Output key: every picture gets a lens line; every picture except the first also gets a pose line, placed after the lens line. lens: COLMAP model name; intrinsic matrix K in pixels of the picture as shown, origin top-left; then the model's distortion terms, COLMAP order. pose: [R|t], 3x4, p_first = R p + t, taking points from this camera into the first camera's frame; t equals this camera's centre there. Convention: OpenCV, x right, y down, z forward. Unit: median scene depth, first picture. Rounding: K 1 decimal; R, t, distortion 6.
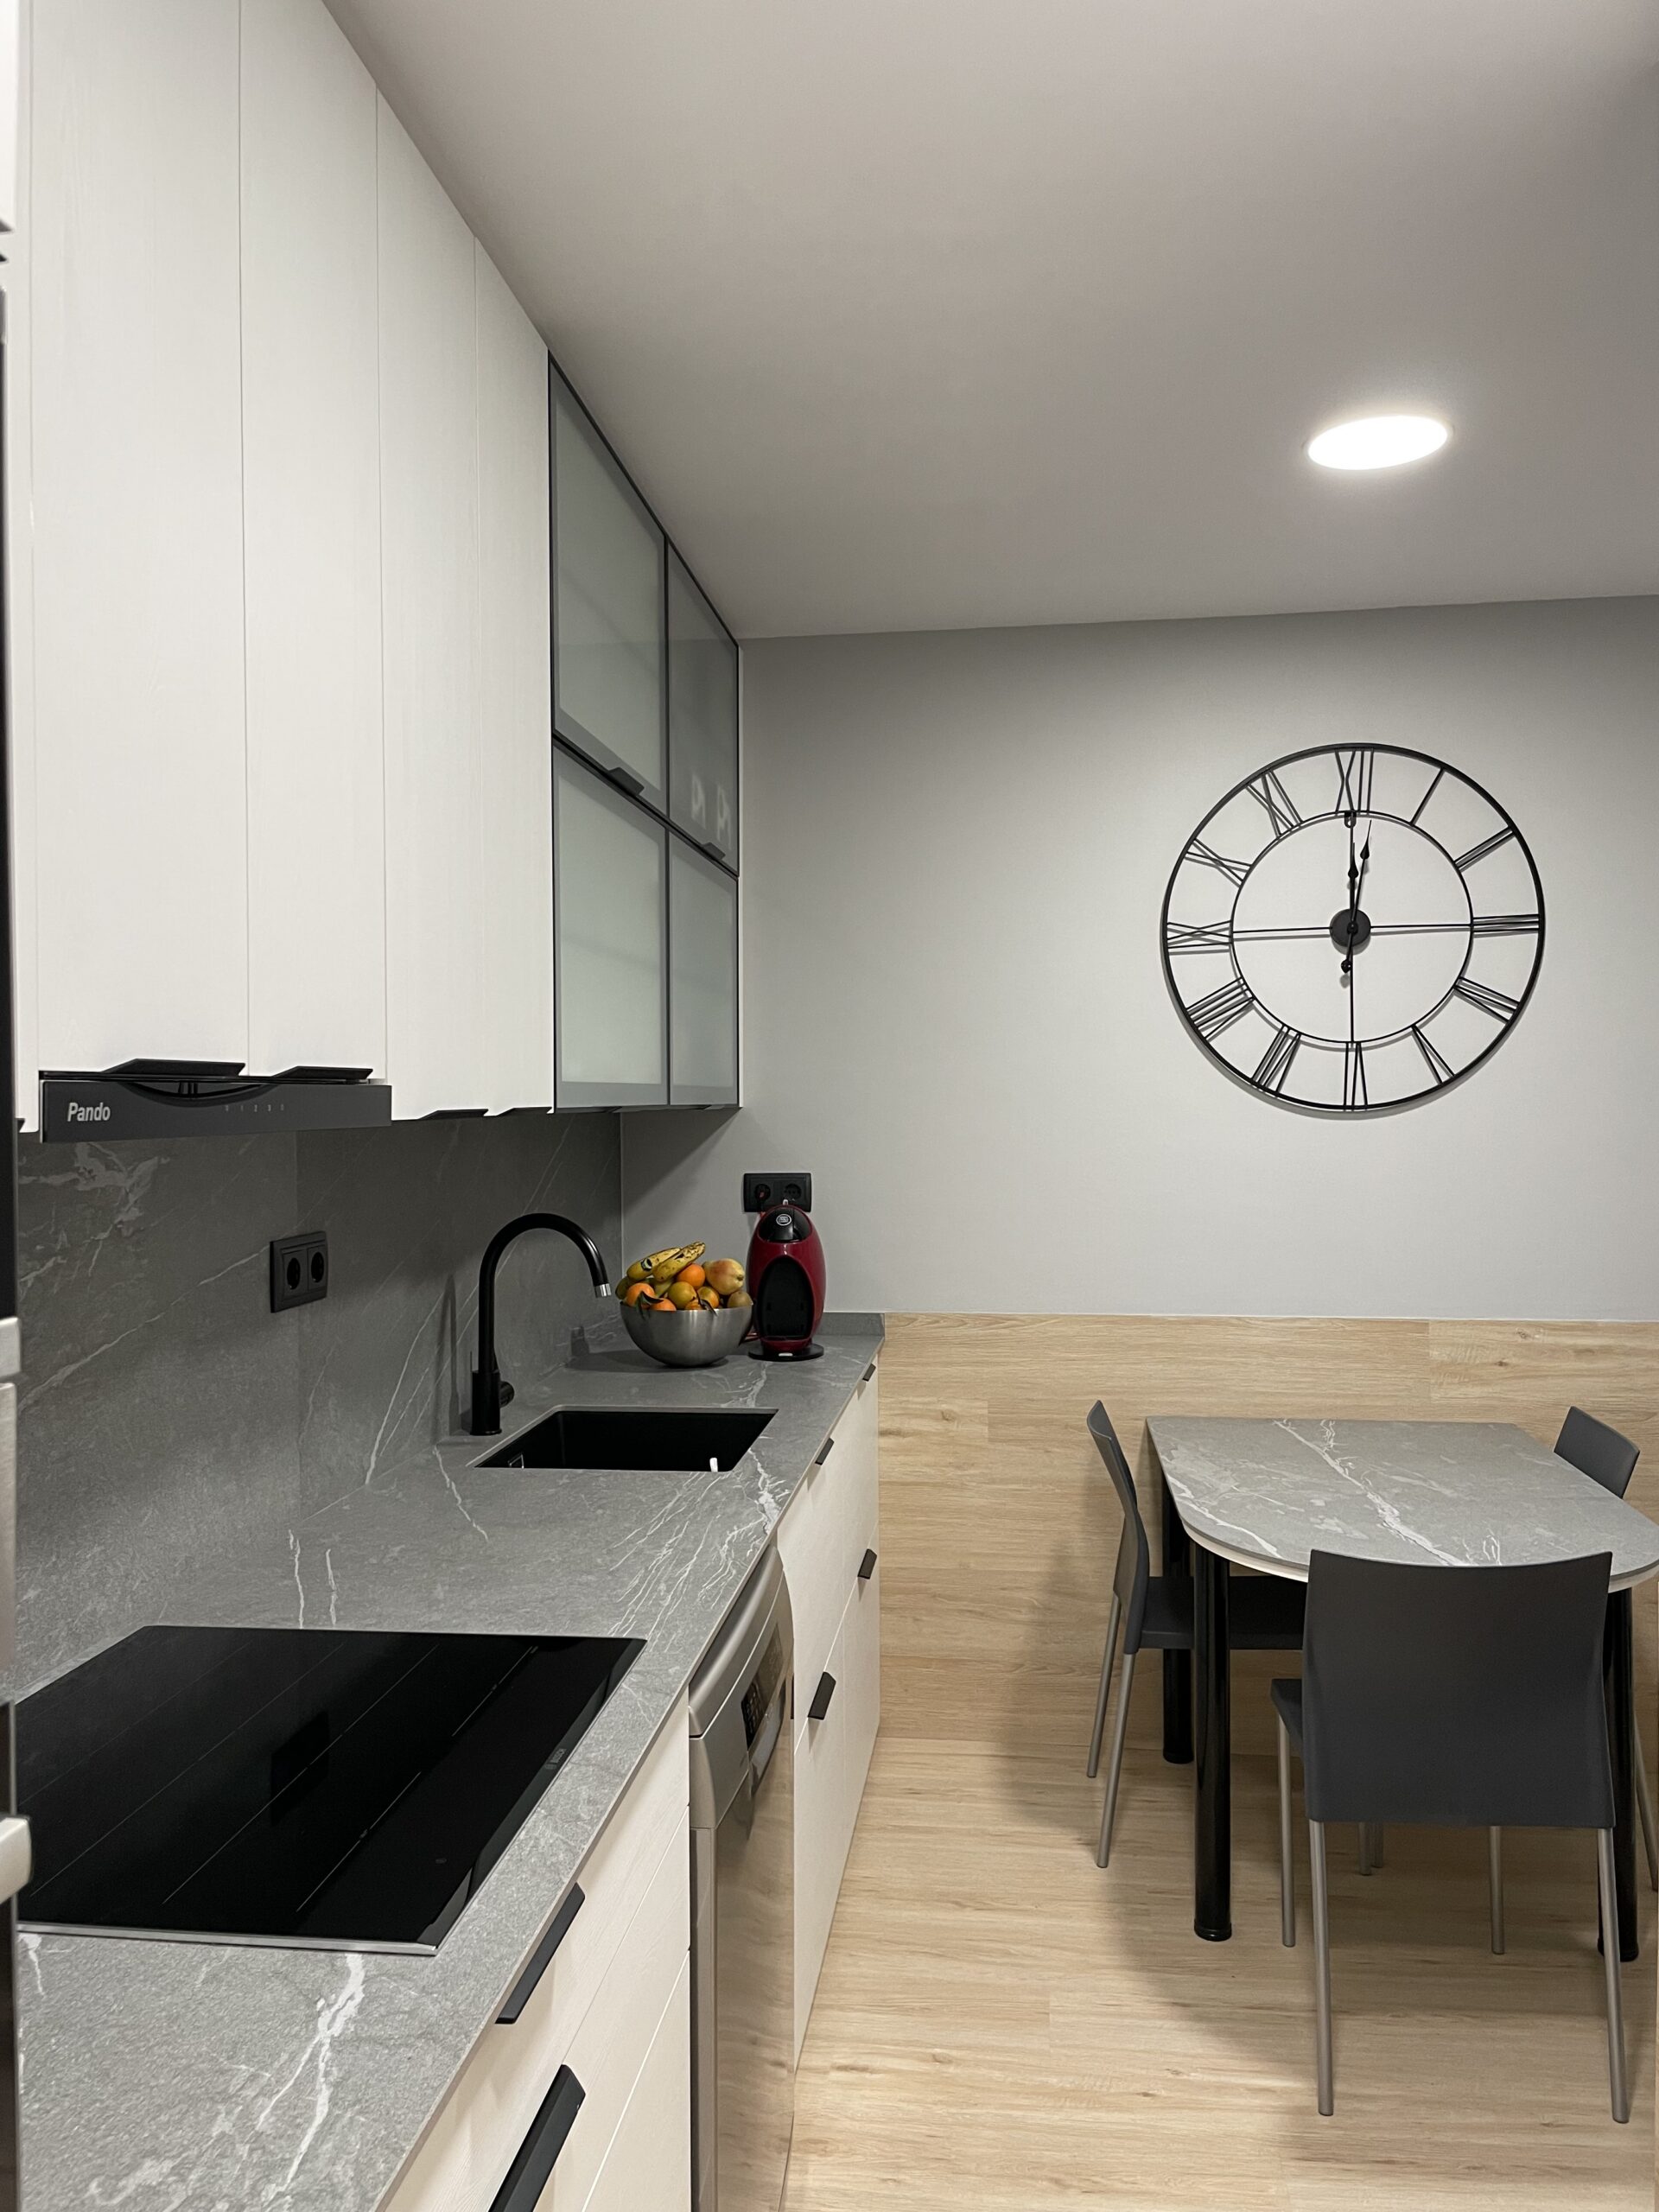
lens RADIAL K [[1671.1, 0, 827.9], [0, 1671.1, 1099.3], [0, 0, 1]] dist [0.001417, -0.000045]
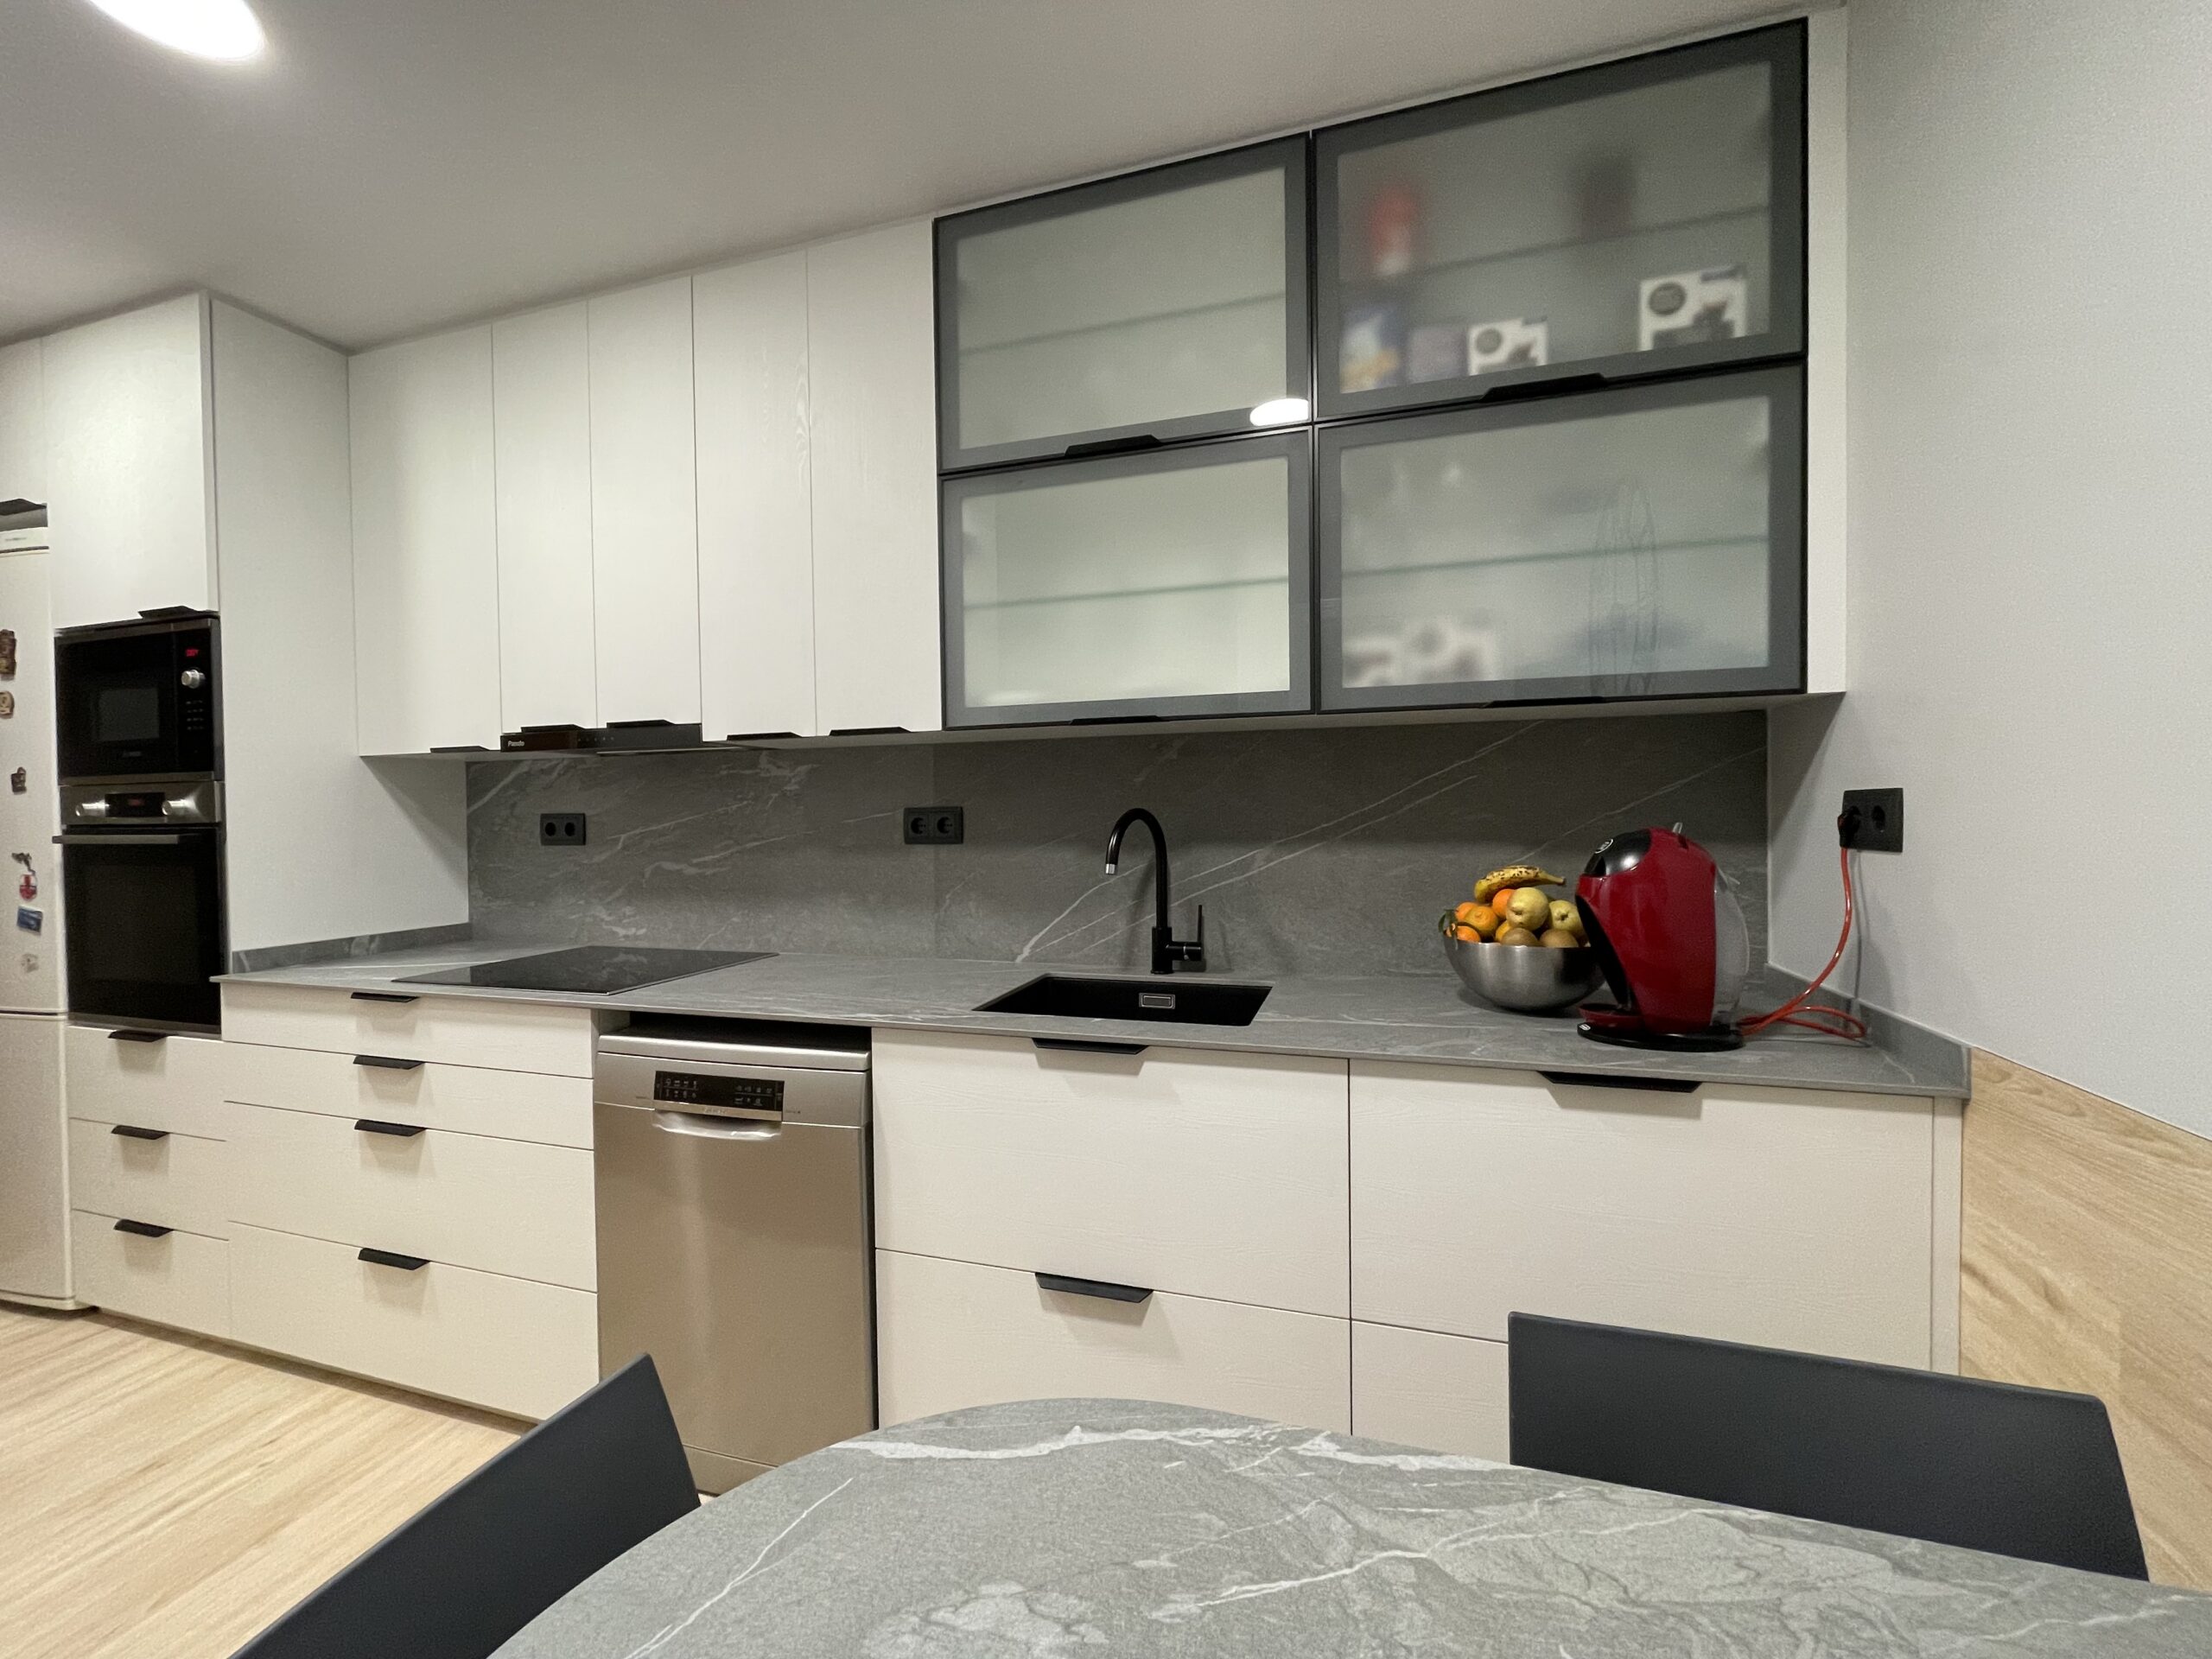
lens RADIAL K [[888.3, 0, 1110.0], [0, 888.3, 833.8], [0, 0, 1]] dist [0.000810, -0.000014]
pose [[-0.175900, 0.031956, -0.983889, 0.645742], [0.012370, 0.999466, 0.030250, 0.085427], [0.984330, -0.006849, -0.176202, 1.397291]]
